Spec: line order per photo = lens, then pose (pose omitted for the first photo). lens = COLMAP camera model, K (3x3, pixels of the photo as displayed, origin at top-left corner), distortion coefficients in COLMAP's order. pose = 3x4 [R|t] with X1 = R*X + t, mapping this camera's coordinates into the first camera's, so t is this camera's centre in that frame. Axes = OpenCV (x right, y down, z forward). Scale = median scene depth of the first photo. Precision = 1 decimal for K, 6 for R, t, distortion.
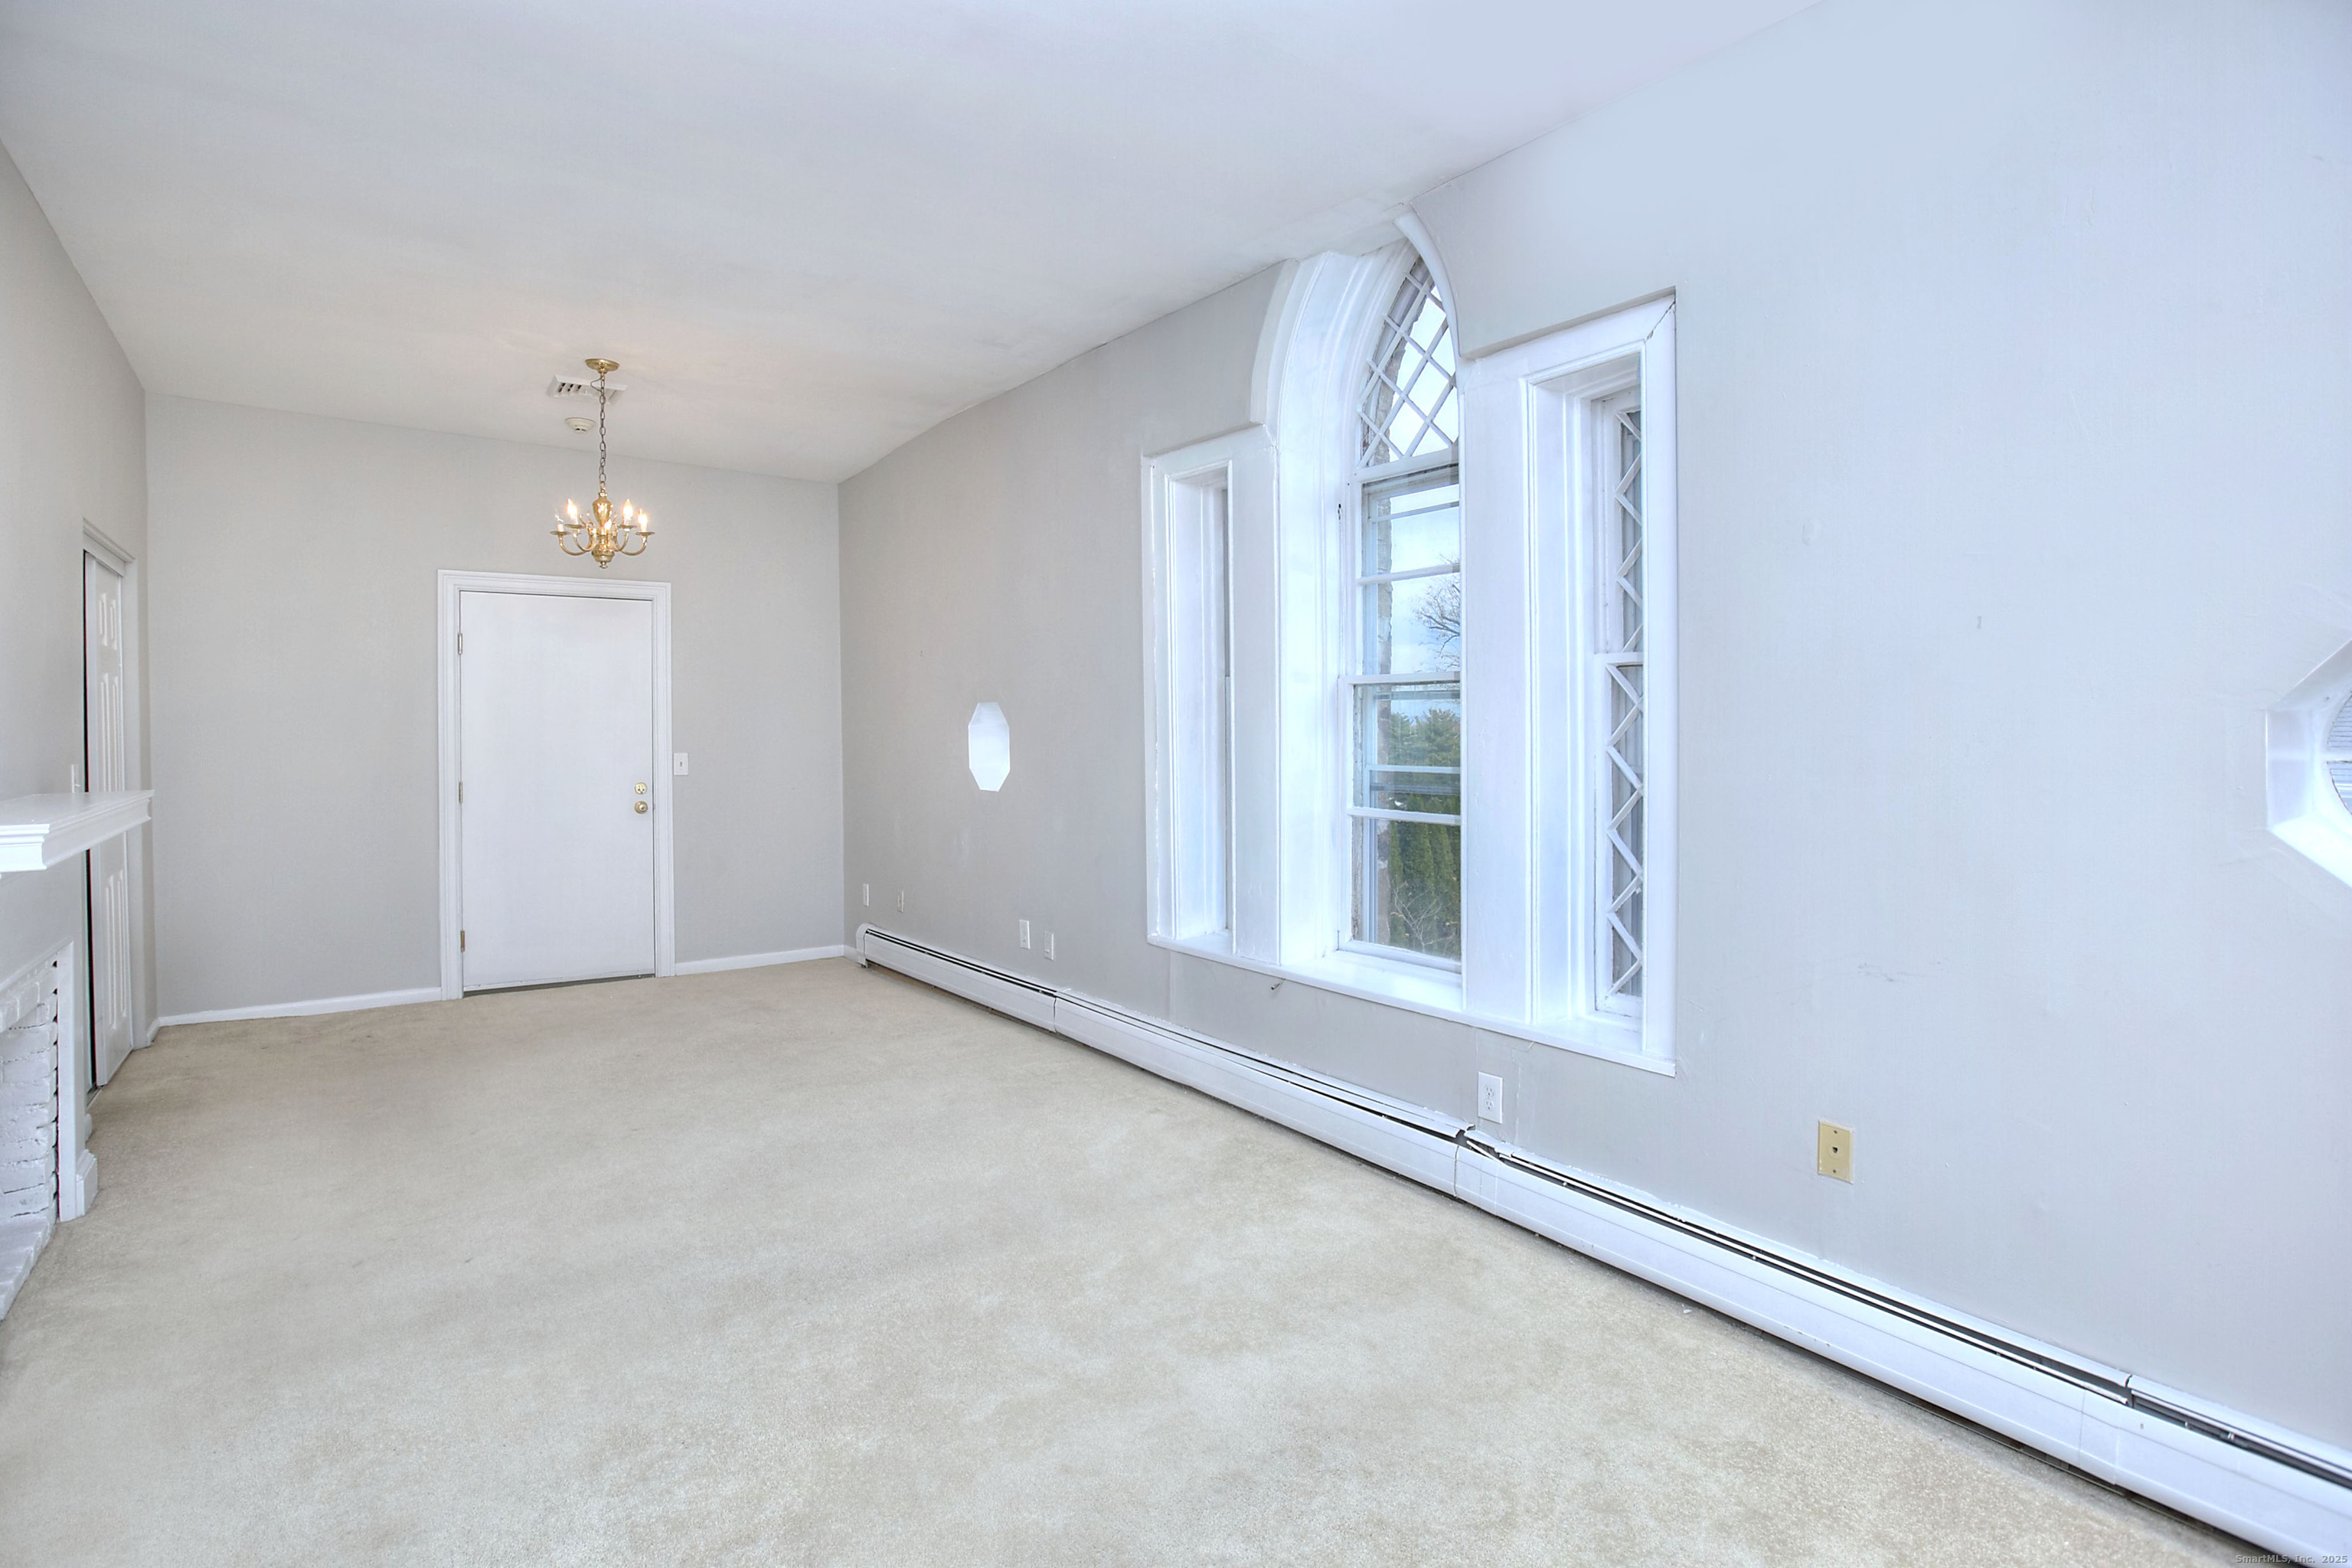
lens RADIAL K [[1202.1, 0, 1180.2], [0, 1202.1, 737.4], [0, 0, 1]] dist [-0.077016, 0.053272]
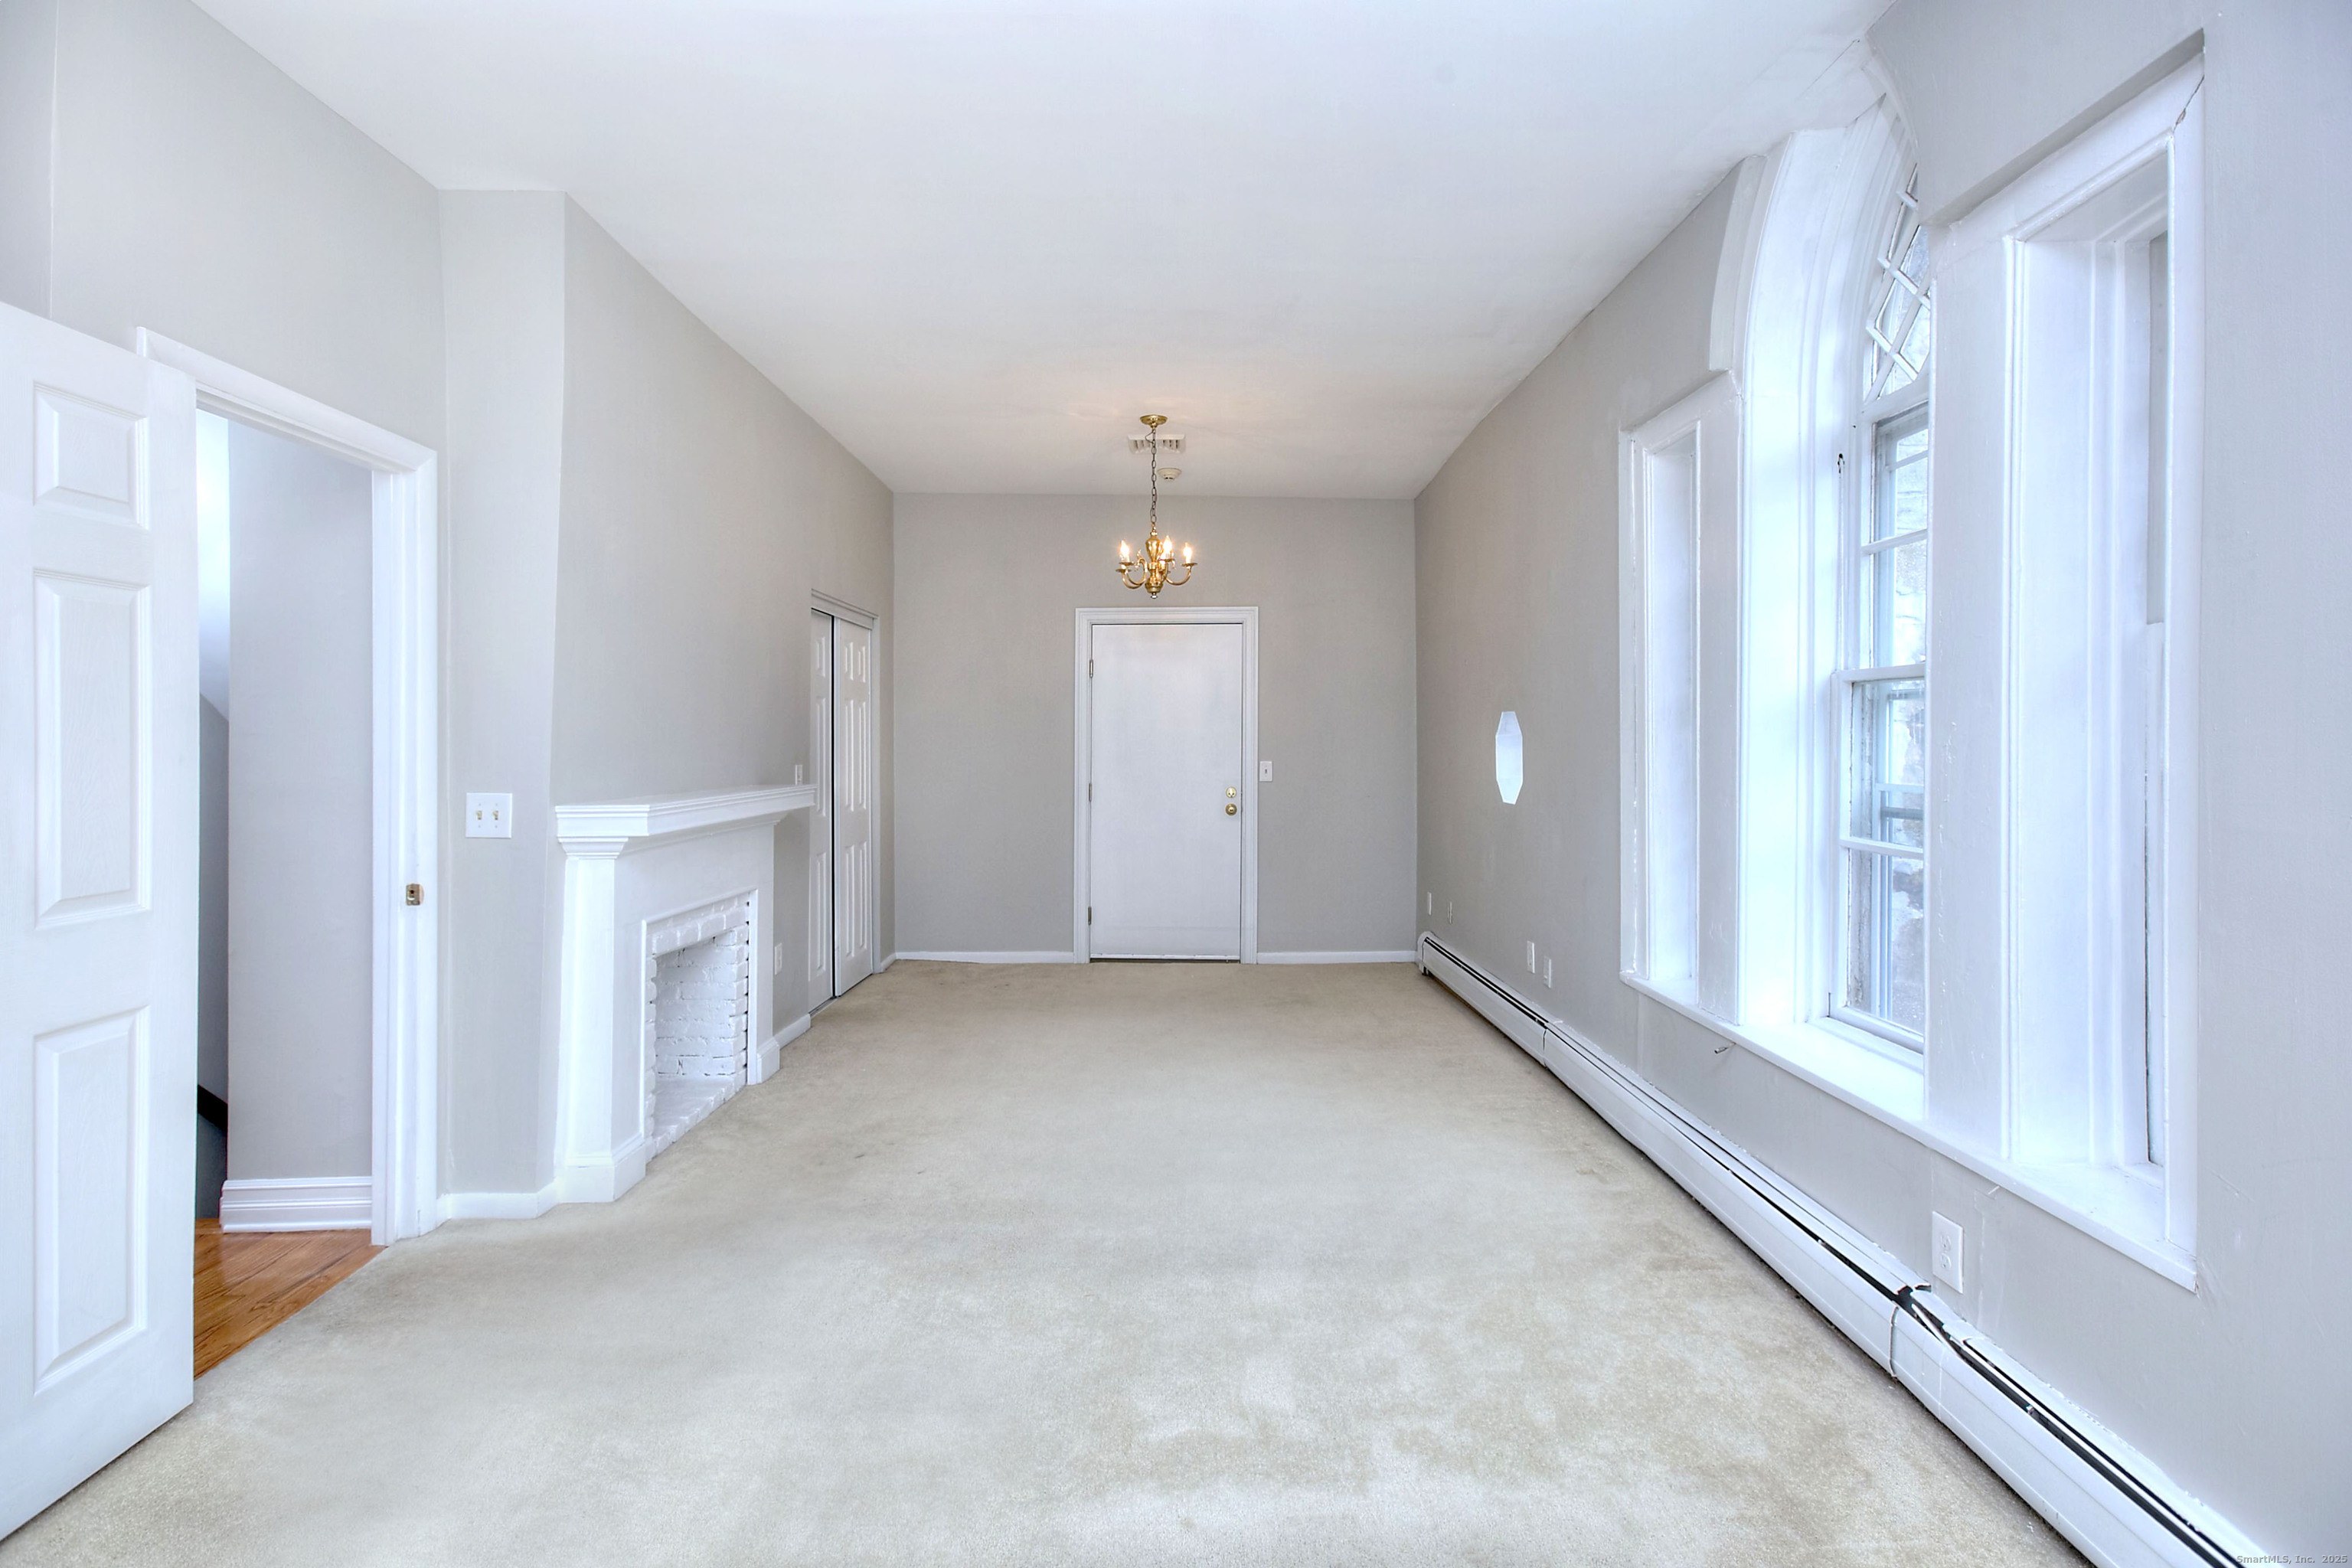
lens RADIAL K [[1166.6, 0, 1181.4], [0, 1166.6, 744.7], [0, 0, 1]] dist [0.000856, 0.000368]
pose [[0.809886, 0.001593, -0.586585, 0.223625], [-0.003199, 0.999993, -0.001701, 0.000062], [0.586579, 0.003254, 0.809886, 0.118306]]
